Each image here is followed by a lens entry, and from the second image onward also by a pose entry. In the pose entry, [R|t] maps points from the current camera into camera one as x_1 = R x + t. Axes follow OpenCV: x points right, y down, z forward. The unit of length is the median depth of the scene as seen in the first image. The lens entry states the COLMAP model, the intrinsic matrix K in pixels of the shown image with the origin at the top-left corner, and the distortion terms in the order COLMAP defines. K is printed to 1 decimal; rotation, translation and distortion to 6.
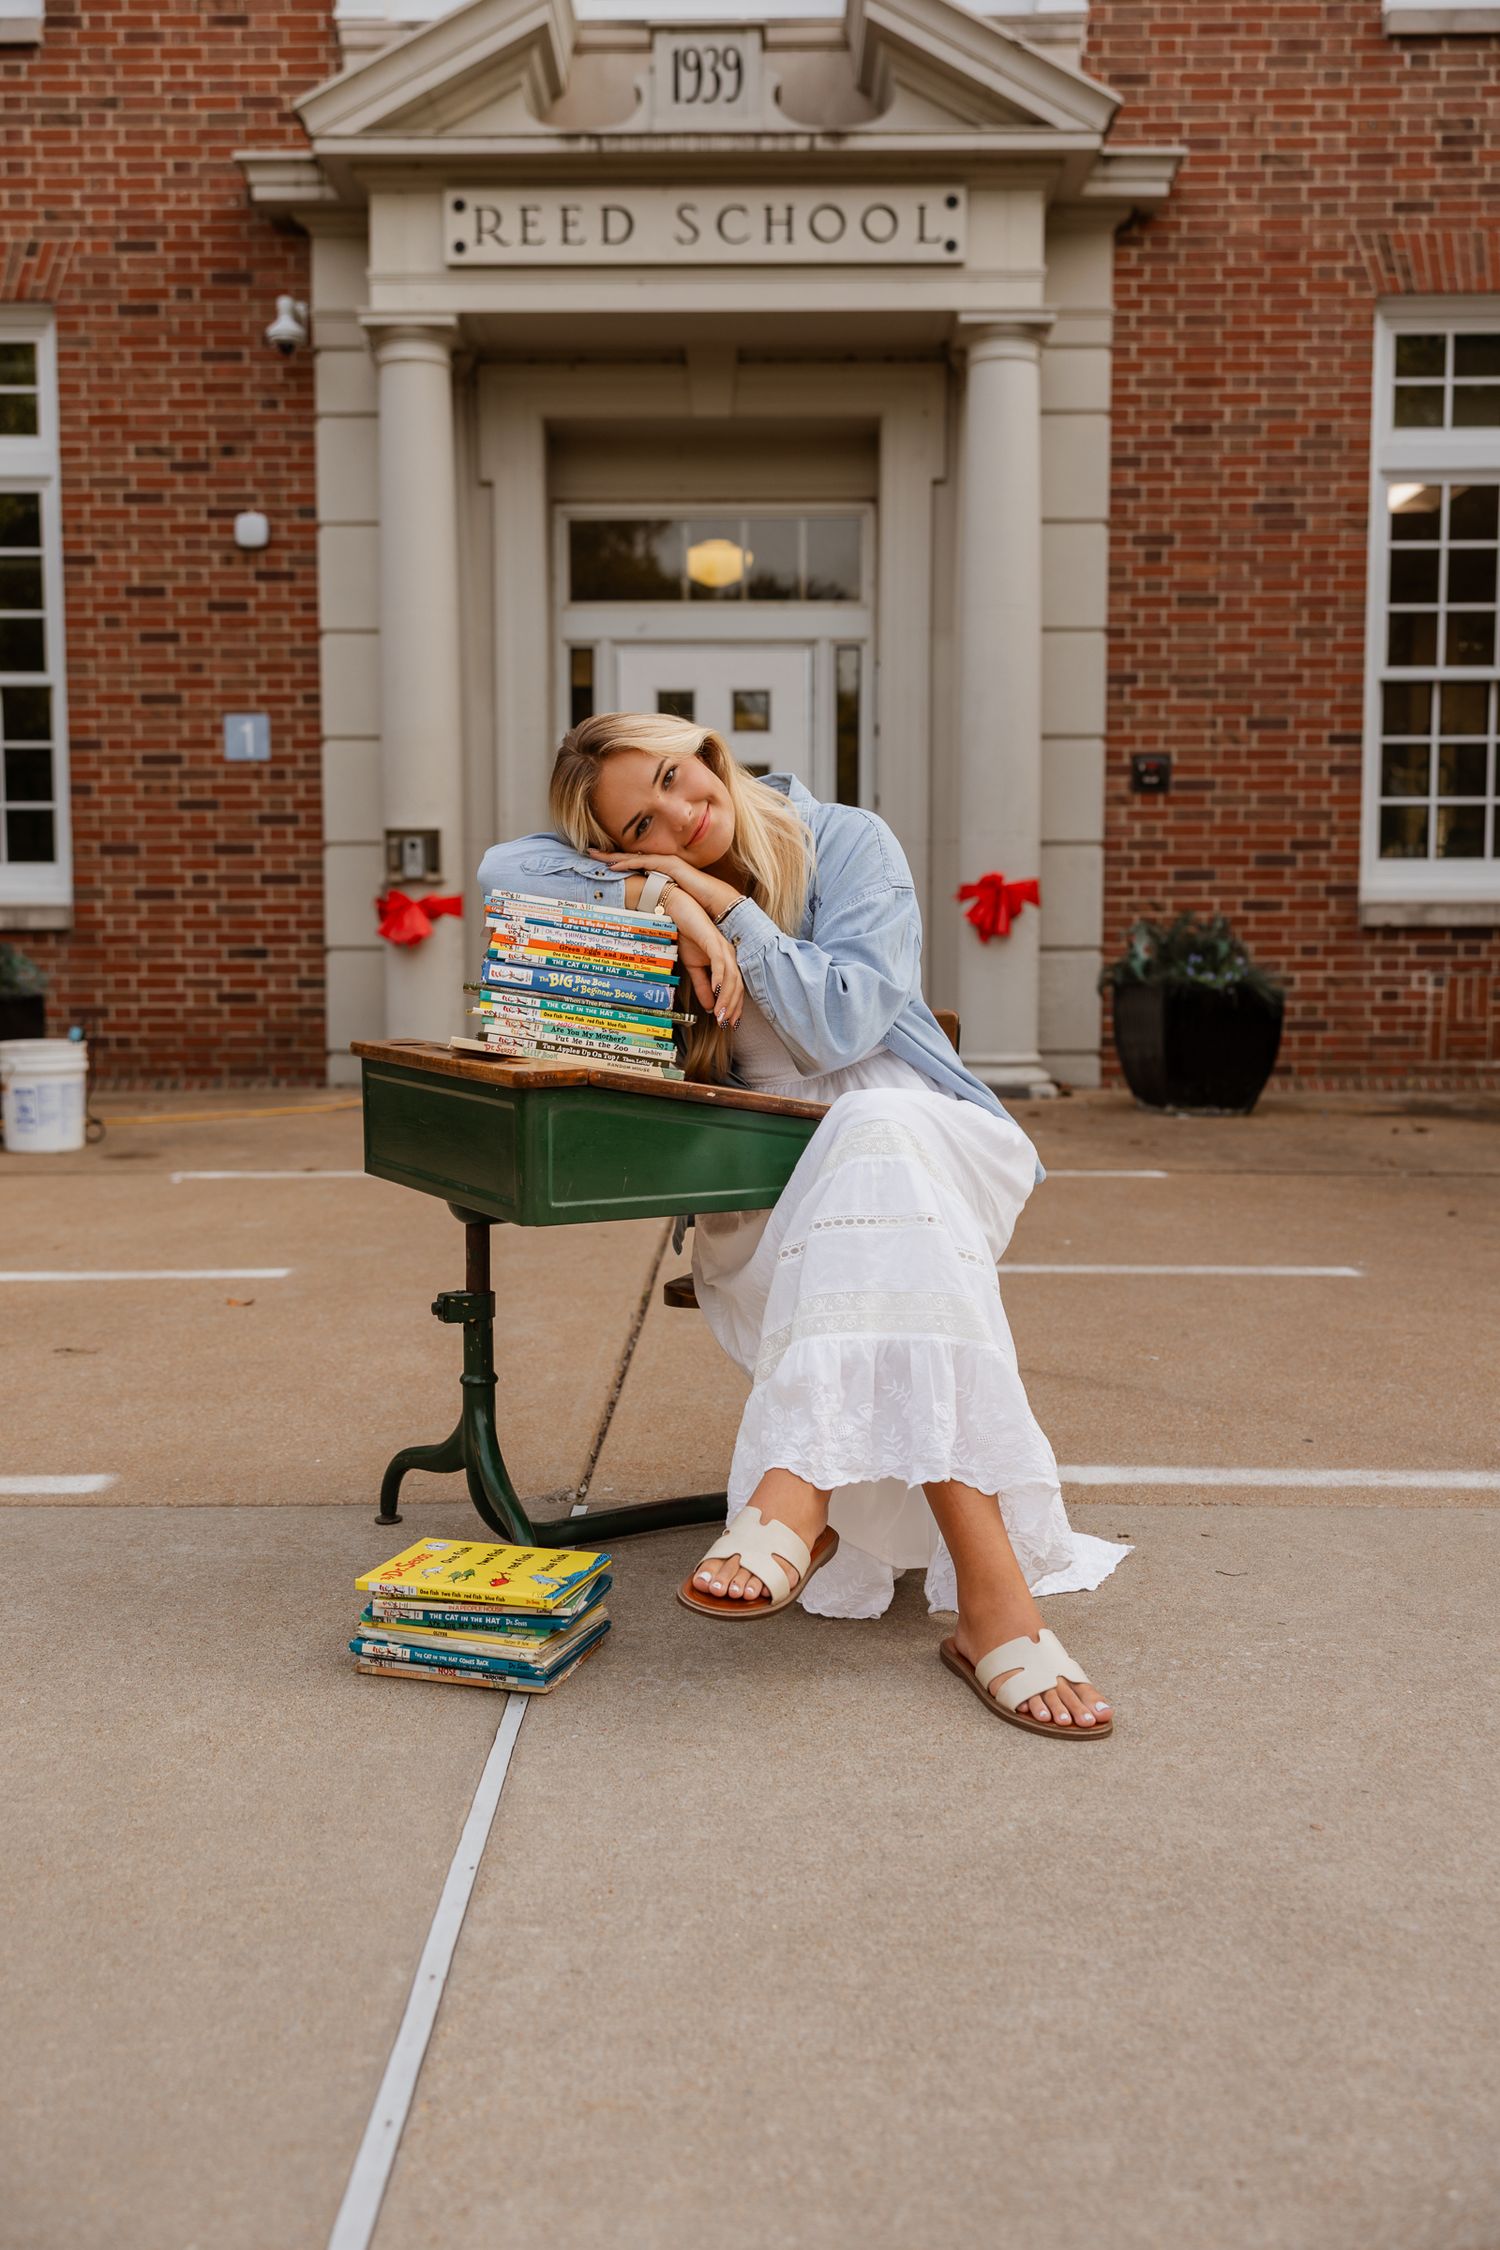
lens RADIAL K [[2119.8, 0, 731.4], [0, 2119.8, 1122.8], [0, 0, 1]] dist [0.017394, -0.001772]
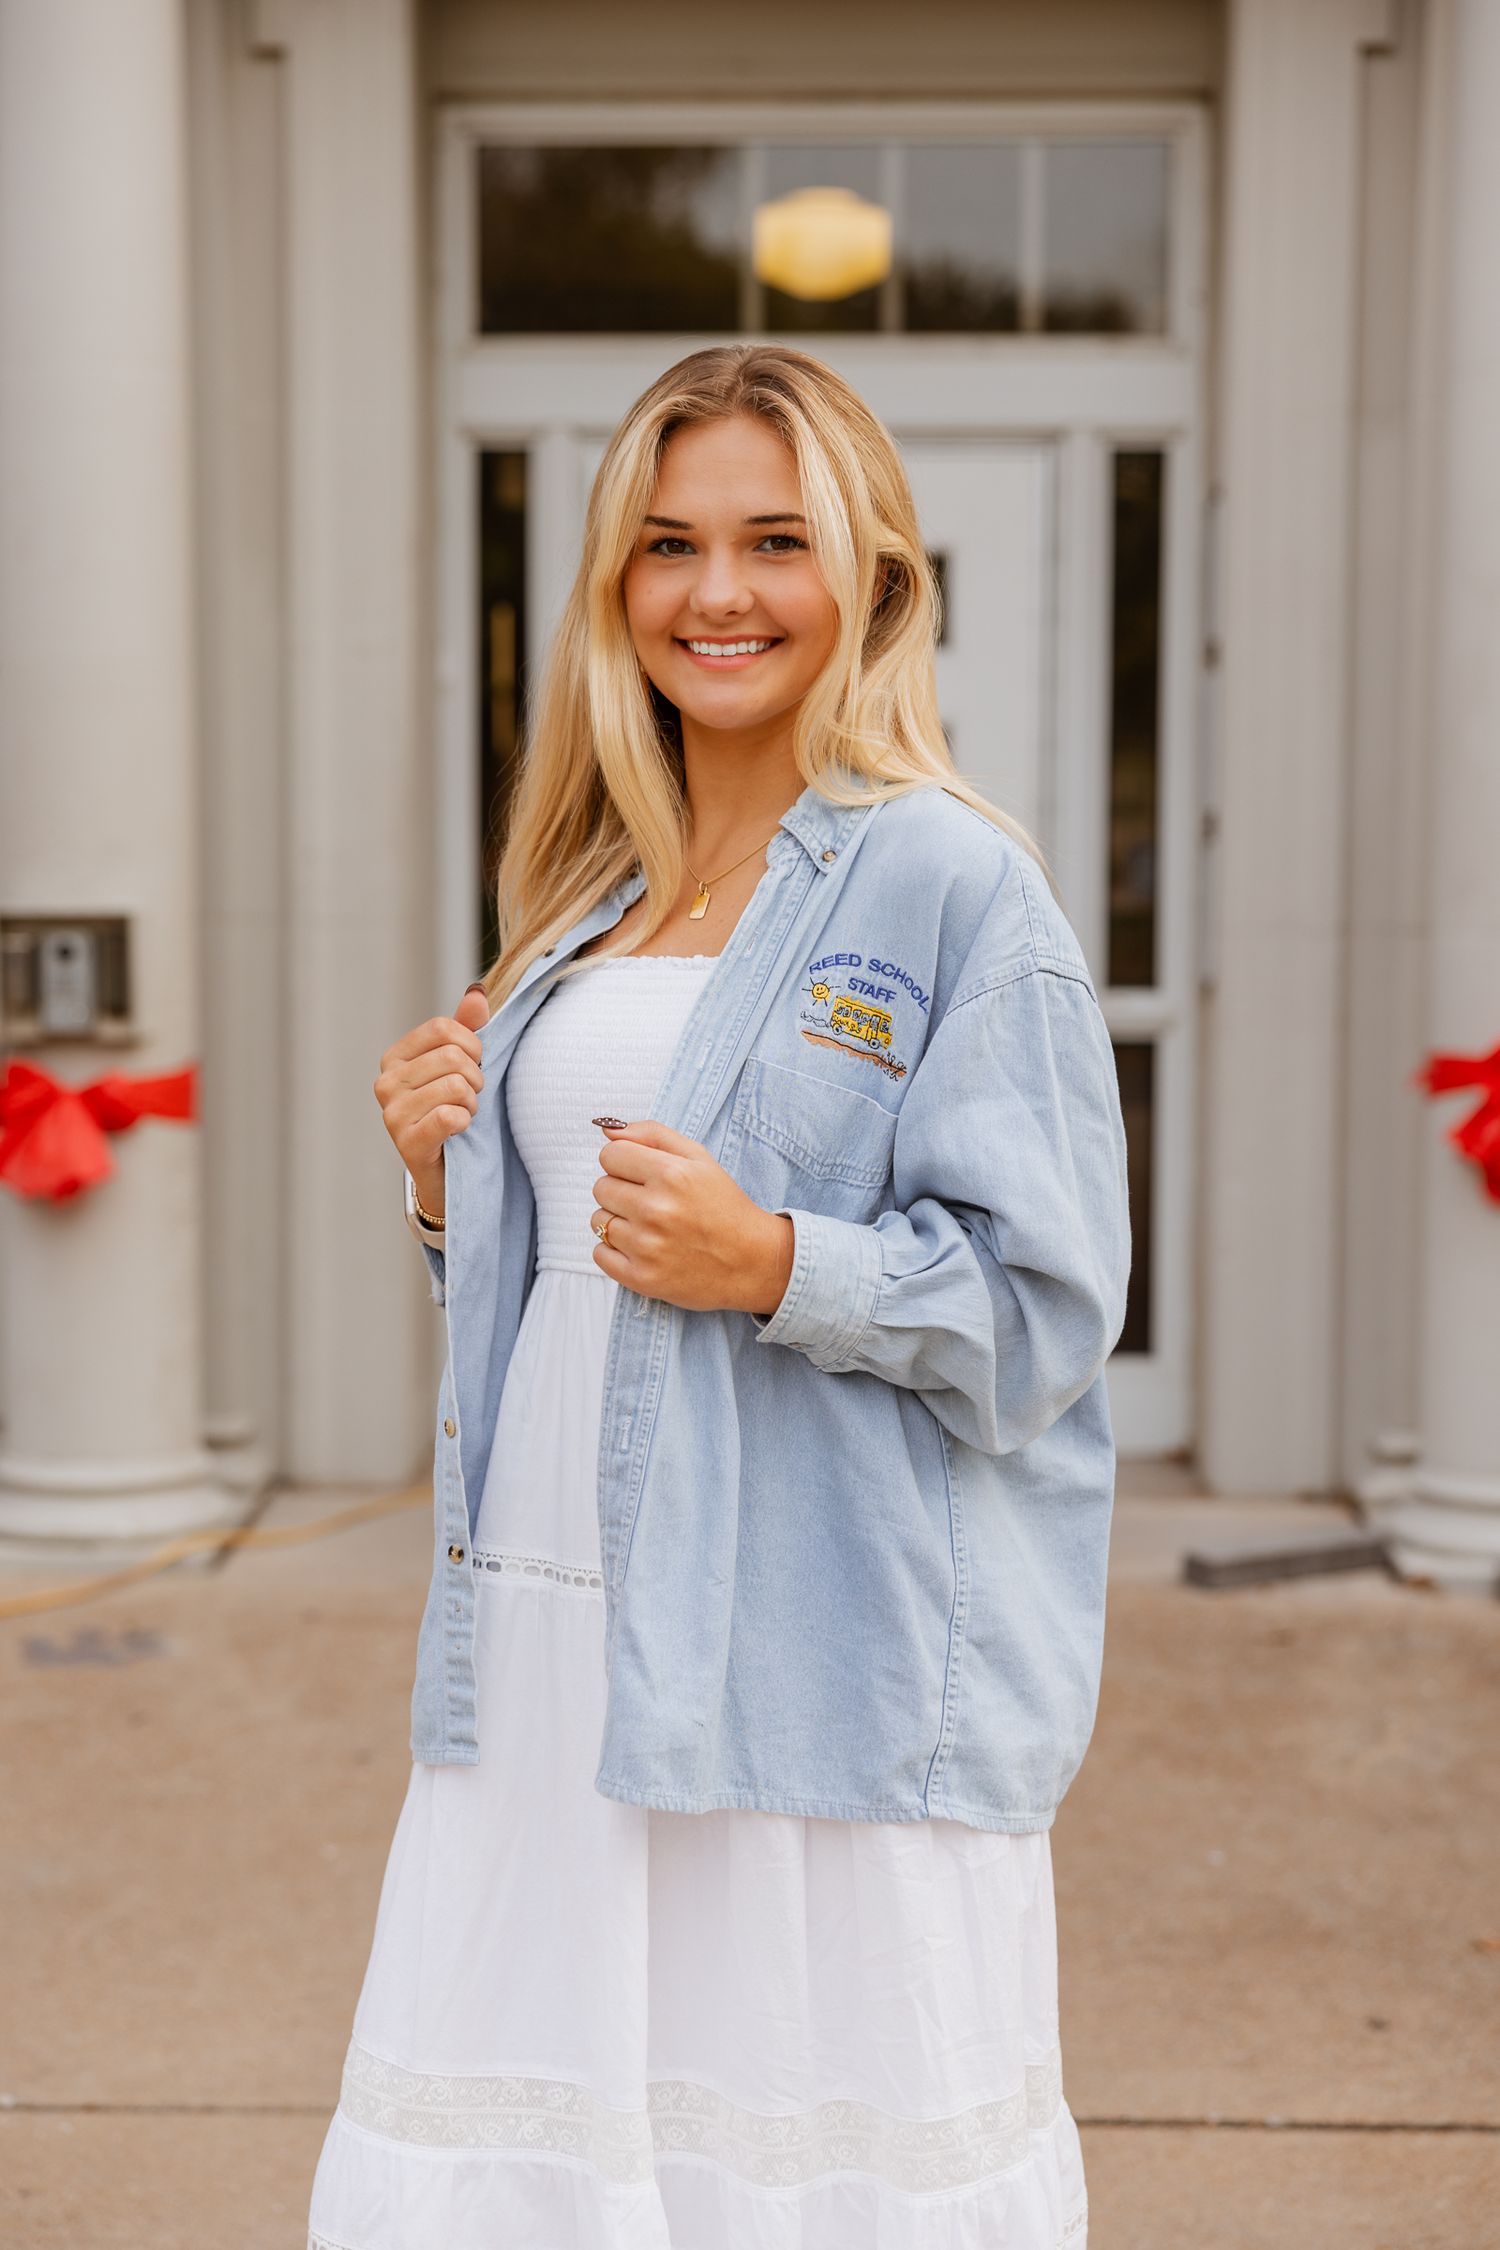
lens RADIAL K [[3540.3, 0, 736.9], [0, 3540.3, 1096.9], [0, 0, 1]] dist [0.042880, 0.088794]
pose [[0.999726, 0.007923, -0.022033, -0.008116], [-0.008287, 0.999829, -0.016522, -0.089272], [0.021898, 0.016700, 0.999621, 0.319865]]
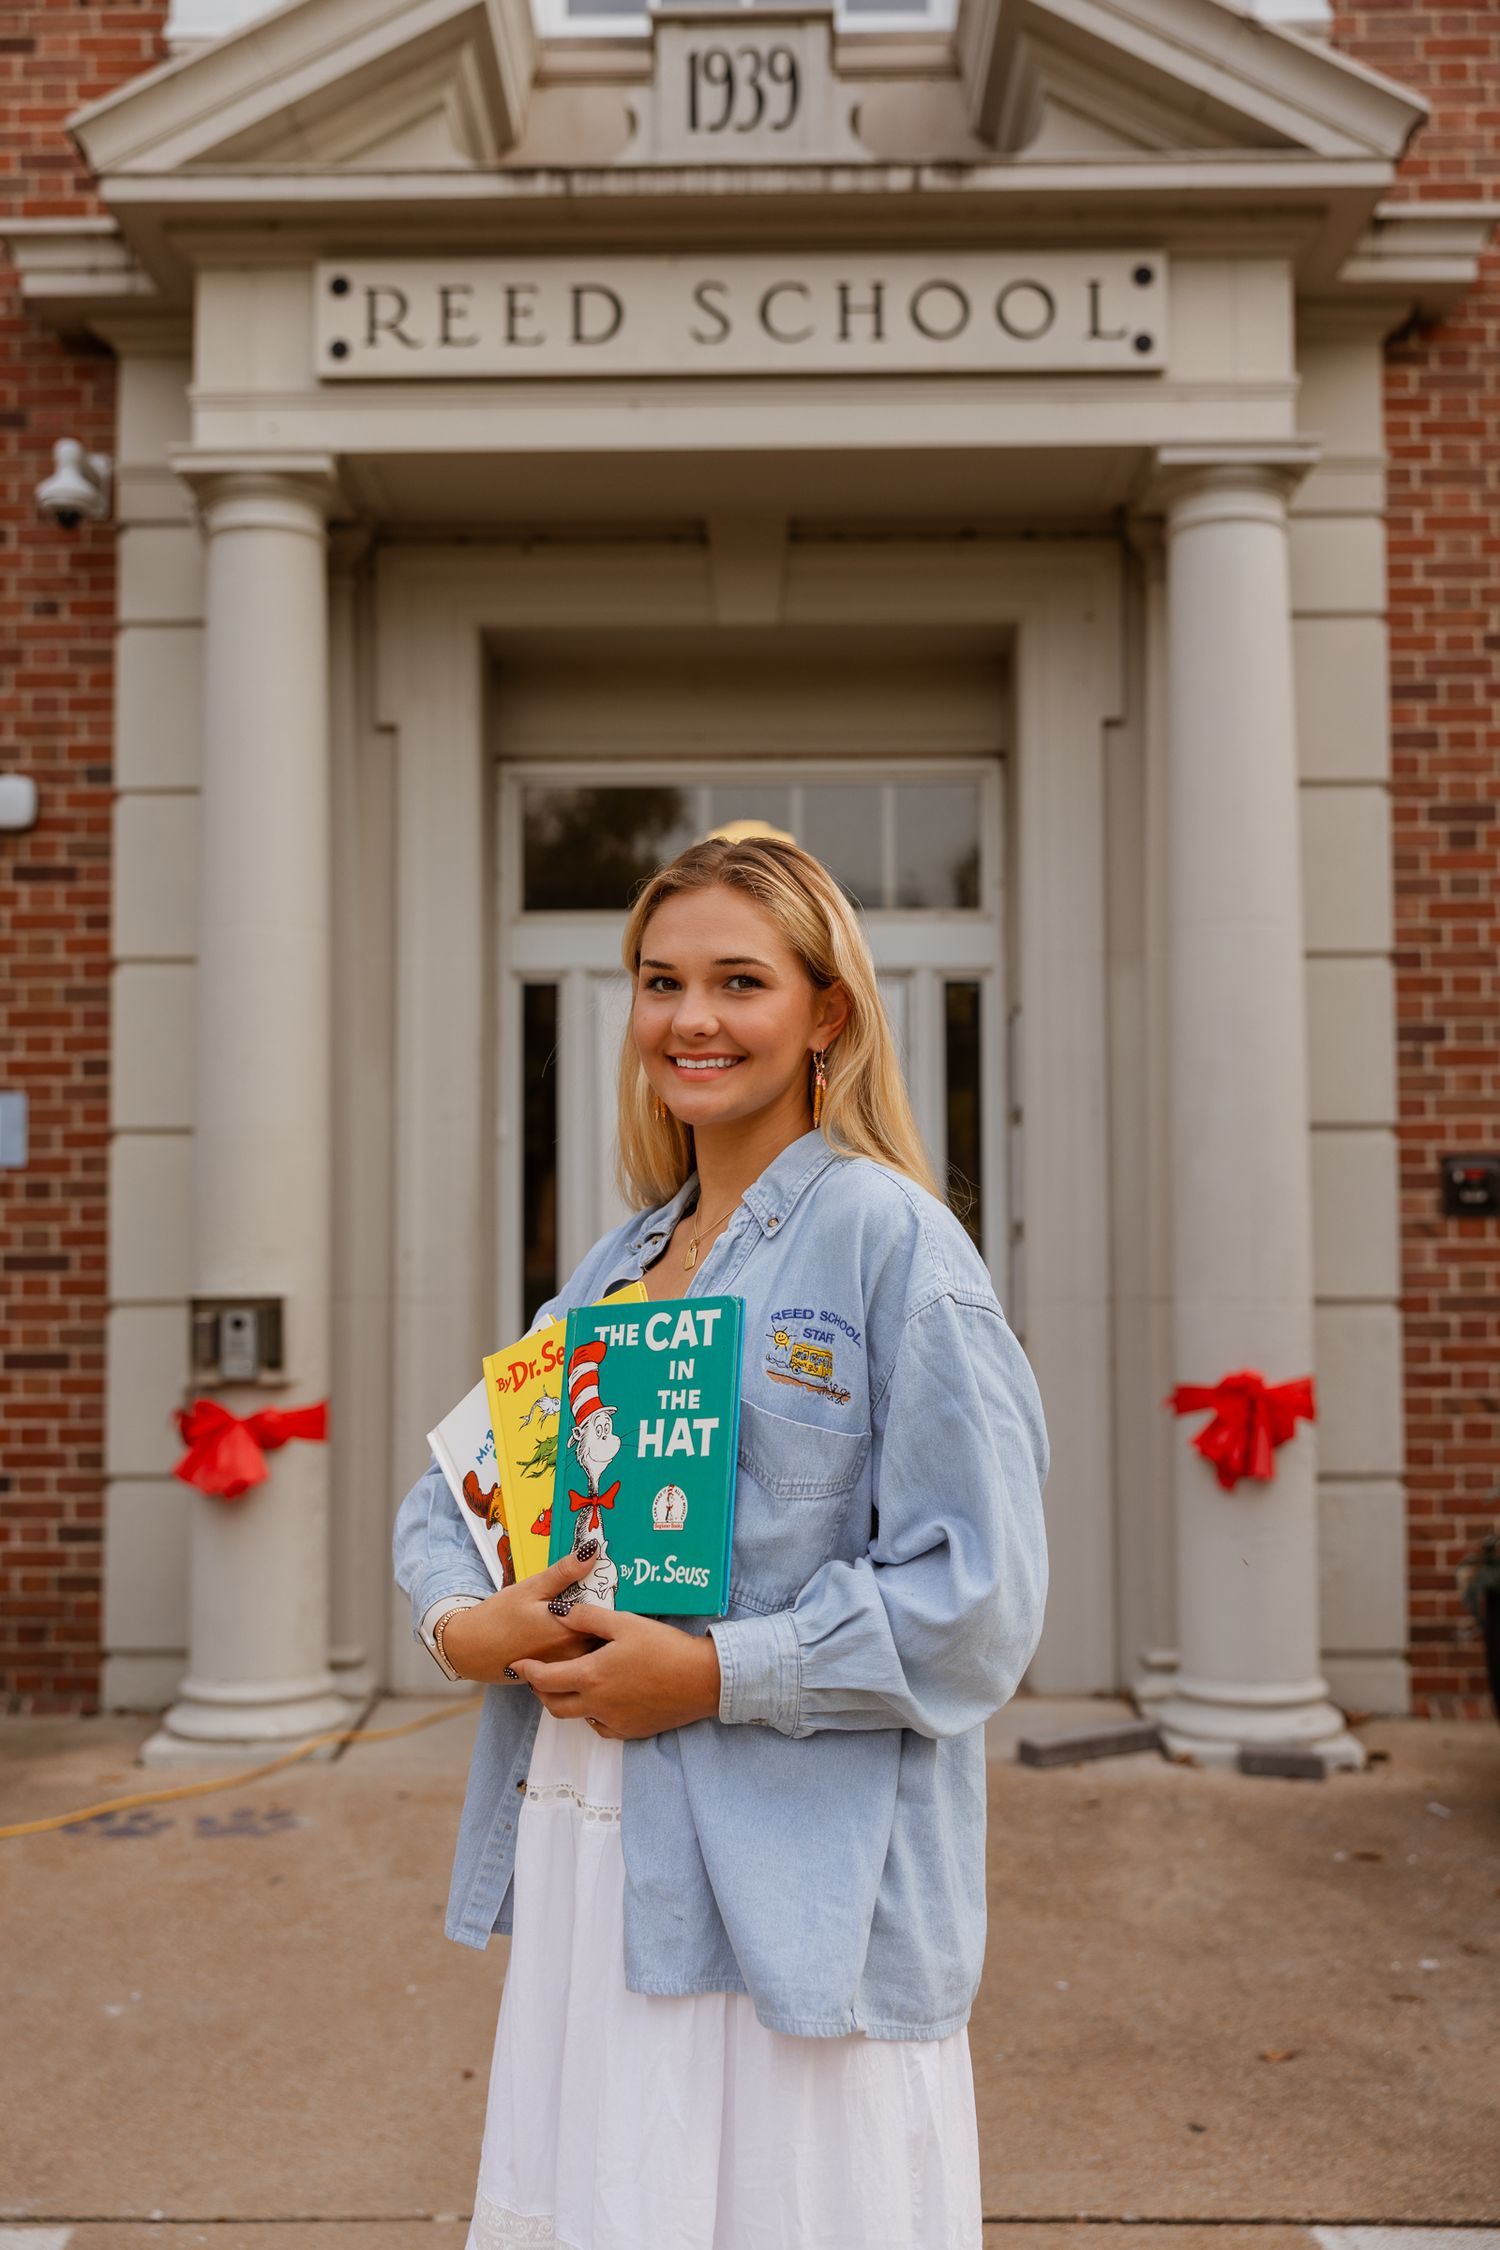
lens RADIAL K [[2222.4, 0, 726.6], [0, 2222.4, 1111.3], [0, 0, 1]] dist [-0.003650, 0.028554]
pose [[0.999985, -0.002311, -0.004885, -0.012684], [0.001566, 0.989101, -0.147229, -0.094016], [0.005172, 0.147219, 0.989090, 0.373360]]
